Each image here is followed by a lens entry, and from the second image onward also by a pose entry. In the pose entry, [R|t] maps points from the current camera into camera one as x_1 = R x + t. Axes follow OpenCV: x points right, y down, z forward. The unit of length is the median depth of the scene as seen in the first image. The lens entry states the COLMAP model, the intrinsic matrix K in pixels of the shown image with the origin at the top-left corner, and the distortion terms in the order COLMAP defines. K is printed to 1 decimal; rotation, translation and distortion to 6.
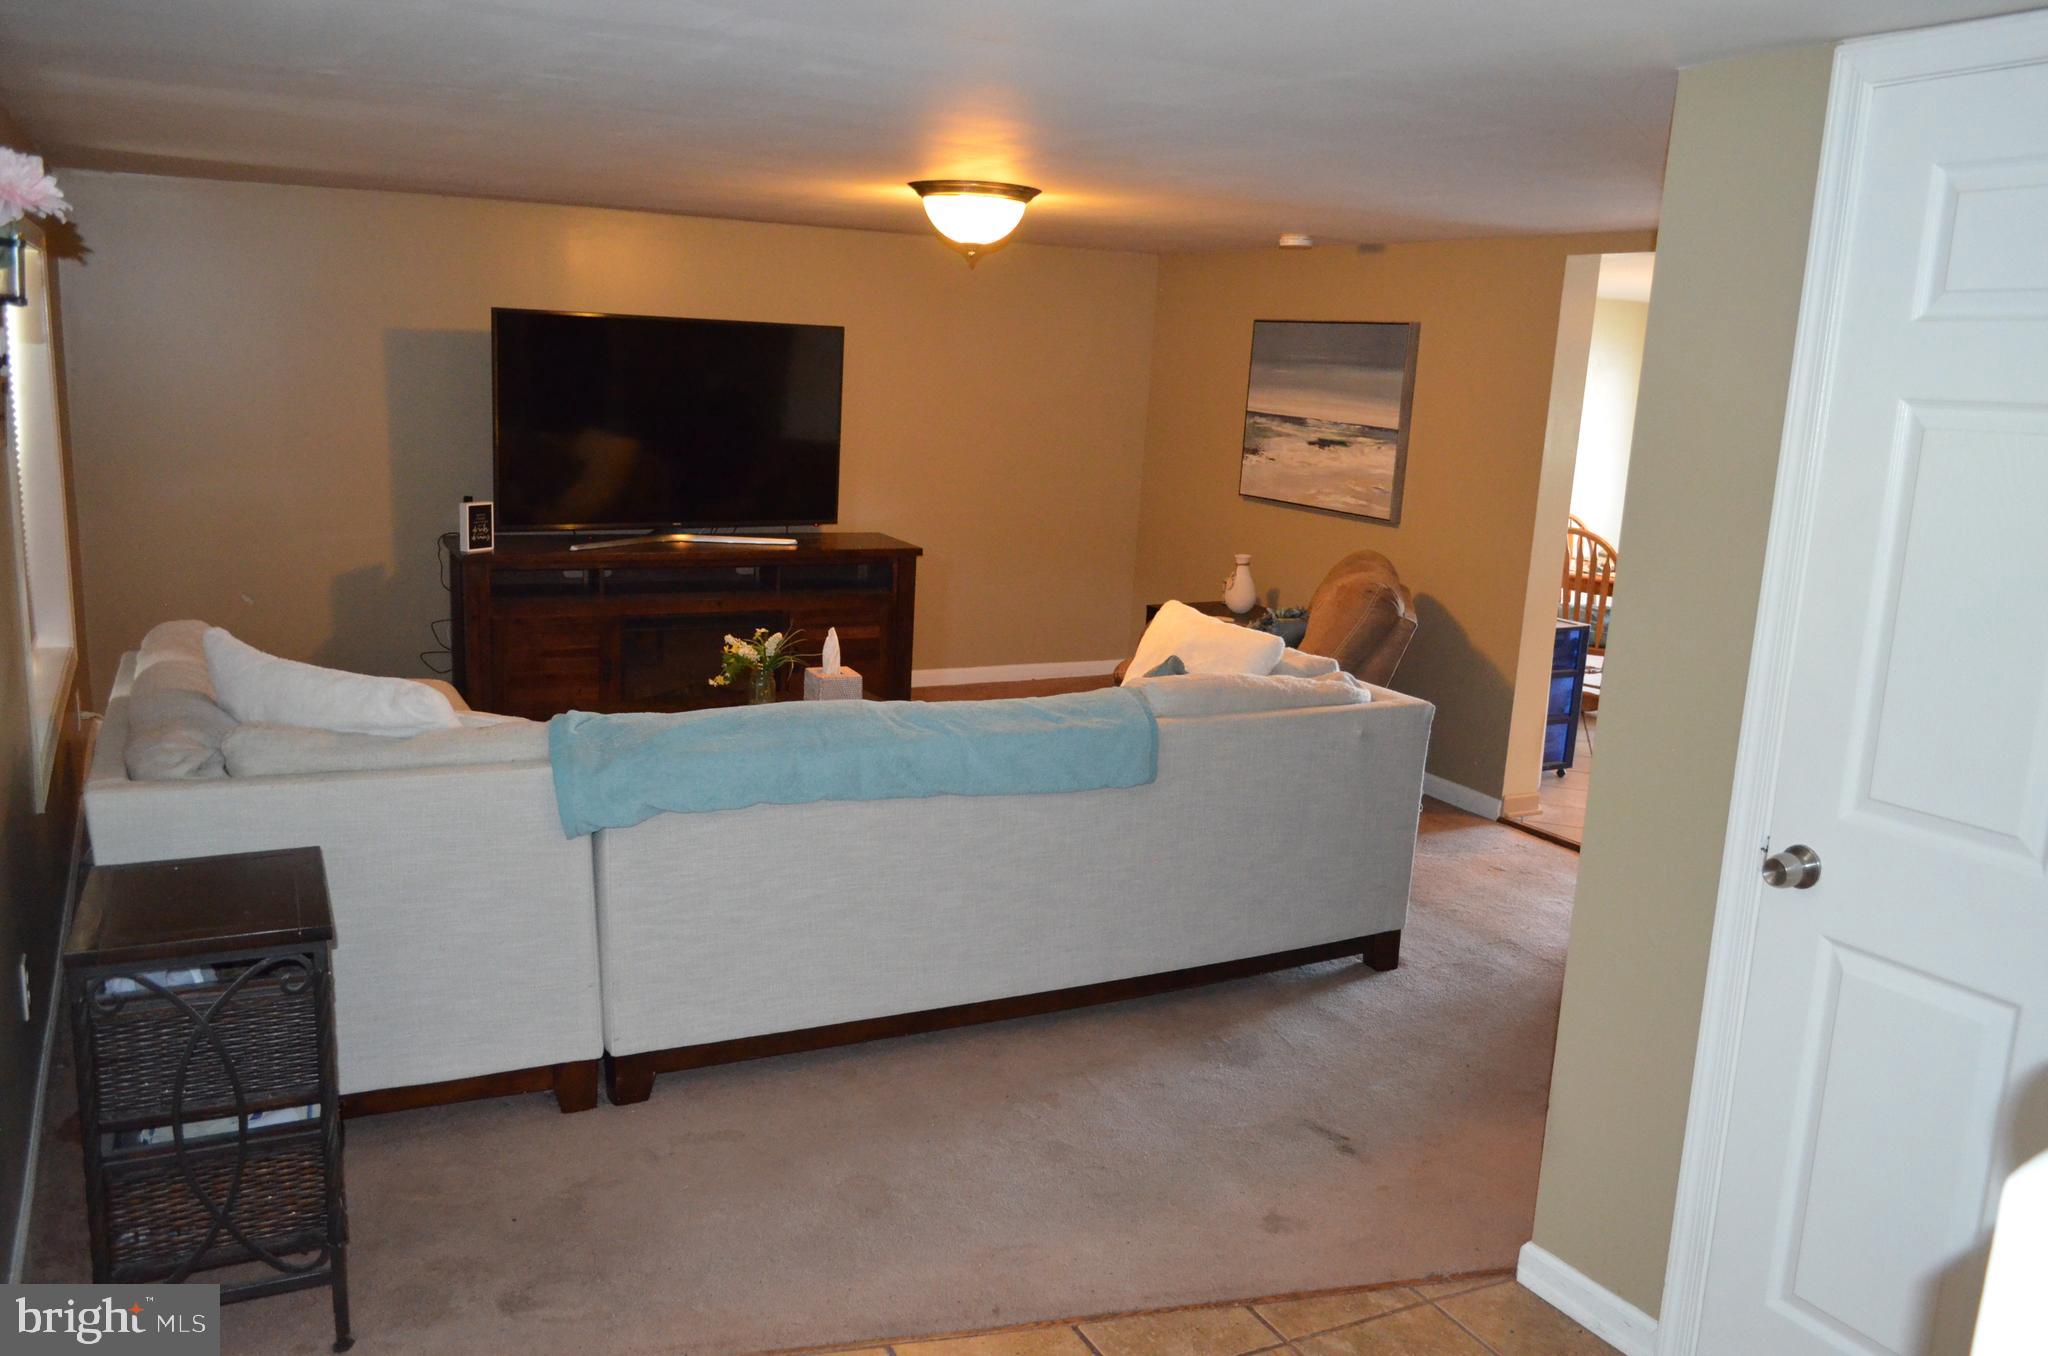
lens RADIAL K [[1582.2, 0, 1024.6], [0, 1582.2, 678.5], [0, 0, 1]] dist [-0.017818, 0.011709]
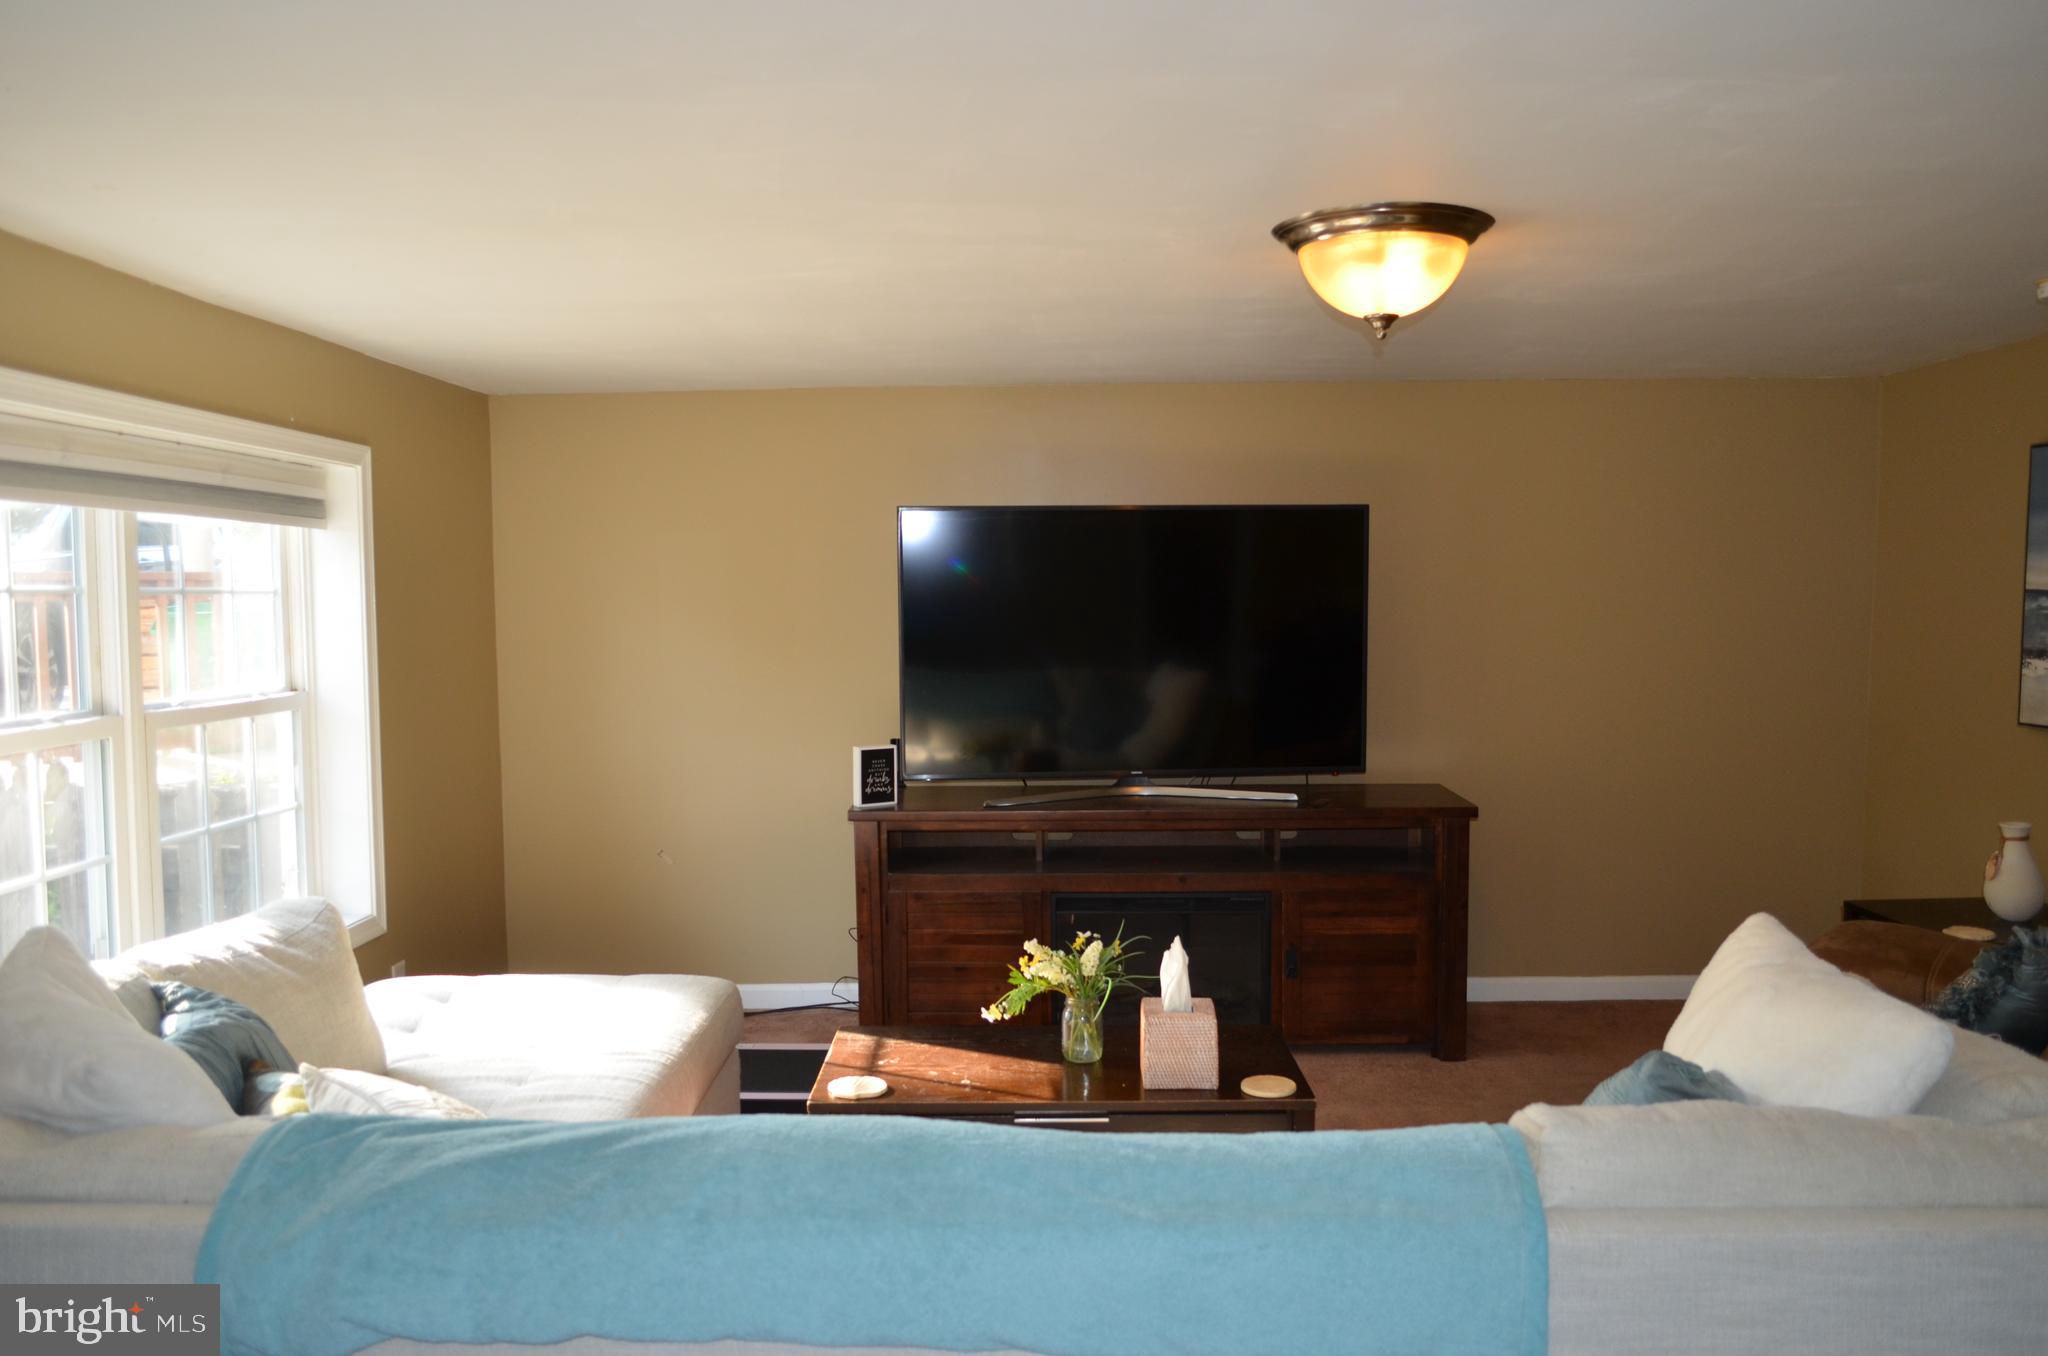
lens RADIAL K [[1582.2, 0, 1034.4], [0, 1582.2, 686.7], [0, 0, 1]] dist [-0.017818, 0.011709]
pose [[0.879325, -0.026749, -0.475470, 0.102026], [-0.044832, 0.989337, -0.138570, -0.031776], [0.474107, 0.143165, 0.868750, 0.317443]]
